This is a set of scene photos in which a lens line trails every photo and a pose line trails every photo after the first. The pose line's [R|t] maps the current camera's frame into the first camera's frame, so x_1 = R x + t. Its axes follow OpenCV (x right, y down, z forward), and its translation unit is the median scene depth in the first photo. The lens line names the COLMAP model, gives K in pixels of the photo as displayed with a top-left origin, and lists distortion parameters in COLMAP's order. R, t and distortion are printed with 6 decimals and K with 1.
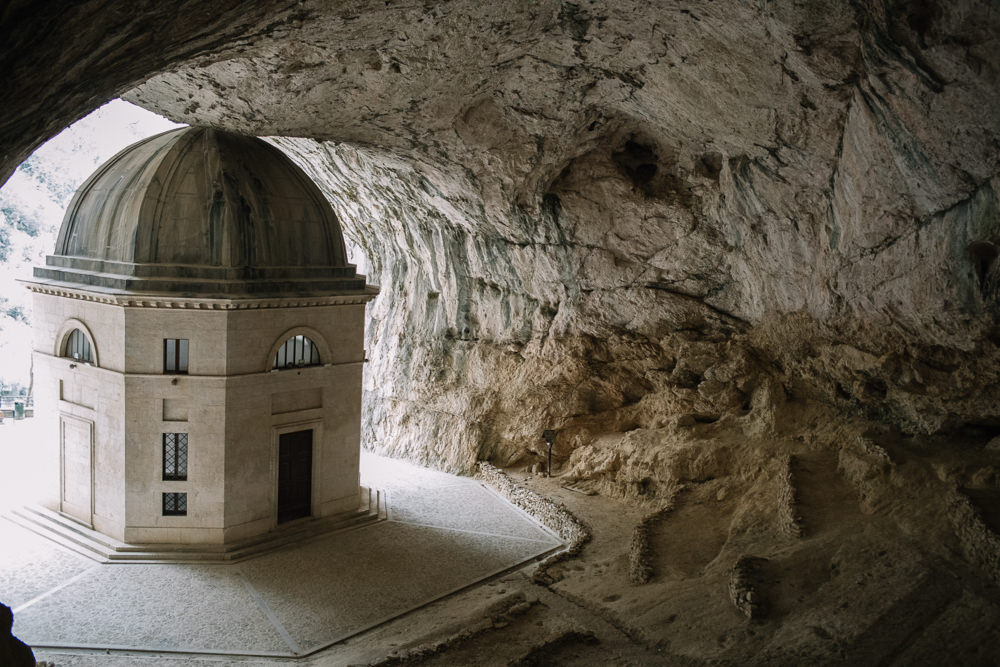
lens RADIAL K [[964.4, 0, 503.2], [0, 964.4, 321.4], [0, 0, 1]] dist [-0.097121, 0.103846]
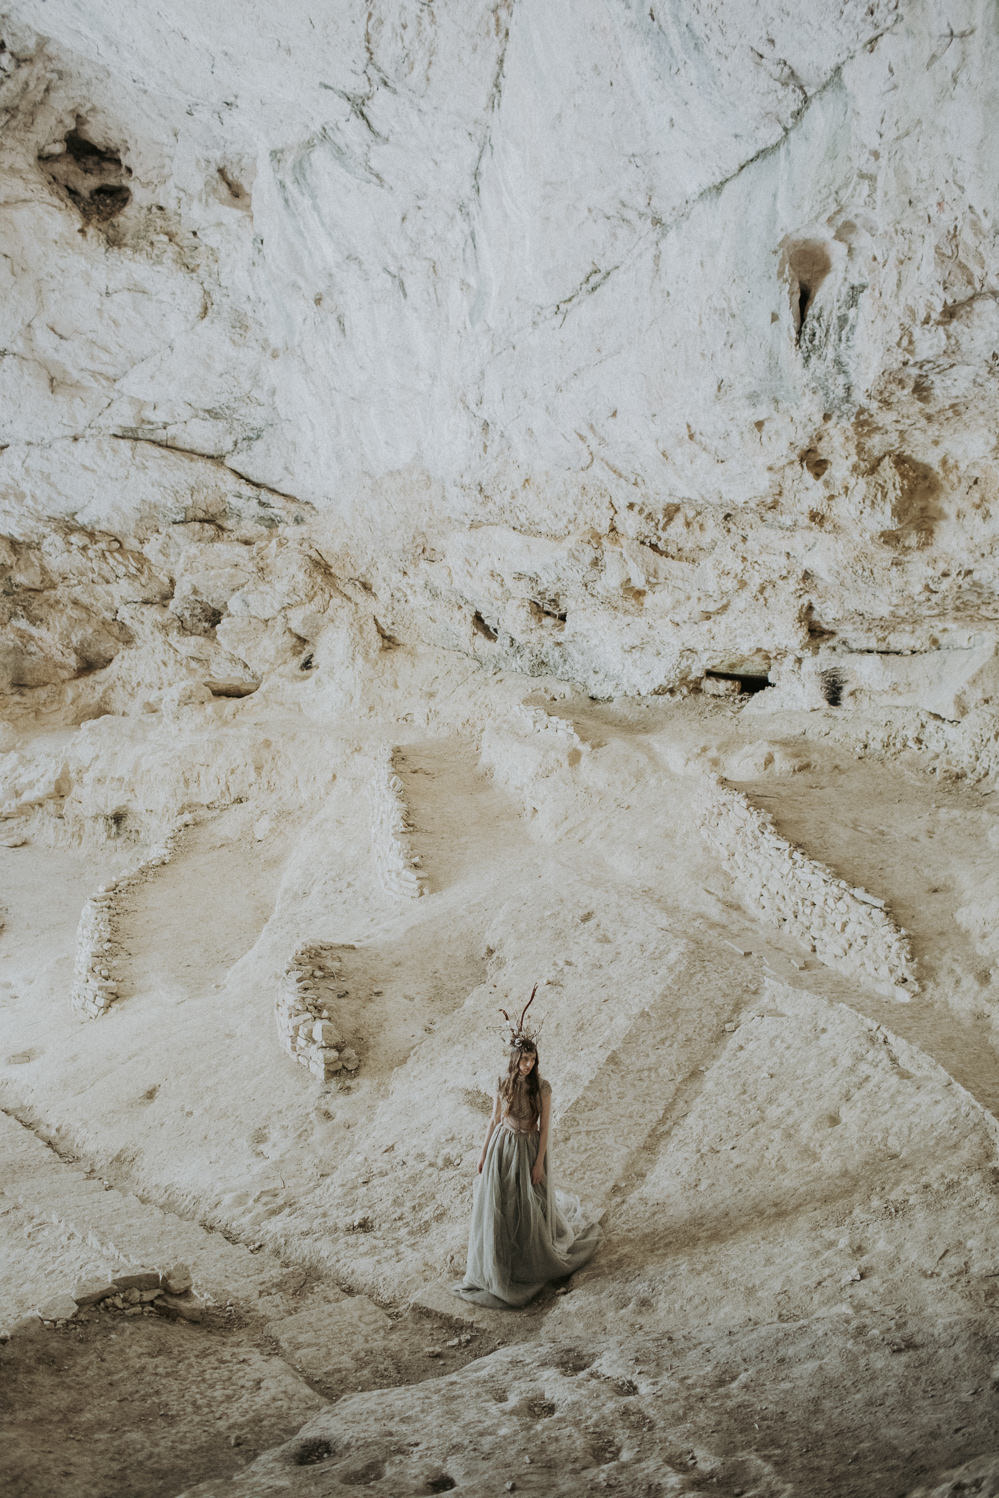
lens RADIAL K [[1444.7, 0, 499.1], [0, 1444.7, 732.5], [0, 0, 1]] dist [-0.097121, 0.103846]
pose [[0.929247, -0.032838, 0.367996, 0.062789], [-0.001820, 0.995623, 0.093438, 0.057499], [-0.369454, -0.087497, 0.925120, 0.240354]]
